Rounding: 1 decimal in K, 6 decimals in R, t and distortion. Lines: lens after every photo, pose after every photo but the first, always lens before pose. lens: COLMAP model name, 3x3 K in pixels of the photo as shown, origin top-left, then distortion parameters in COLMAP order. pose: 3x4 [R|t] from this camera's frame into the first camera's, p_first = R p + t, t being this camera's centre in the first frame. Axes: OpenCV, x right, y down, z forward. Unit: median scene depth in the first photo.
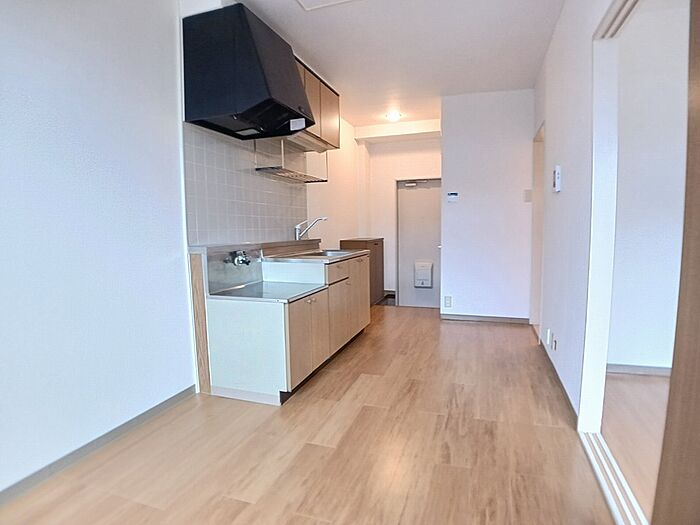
lens RADIAL K [[393.2, 0, 349.1], [0, 393.2, 267.5], [0, 0, 1]] dist [-0.072794, -0.000439]
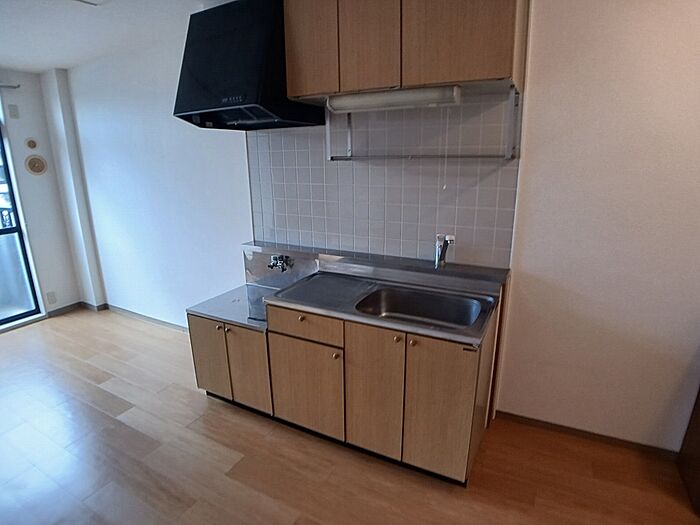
lens RADIAL K [[393.2, 0, 349.1], [0, 393.2, 267.5], [0, 0, 1]] dist [-0.072794, -0.000439]
pose [[-0.163870, 0.287621, -0.943621, 0.651251], [-0.087675, 0.948520, 0.304339, -0.342653], [0.982578, 0.132604, -0.130216, 1.373960]]
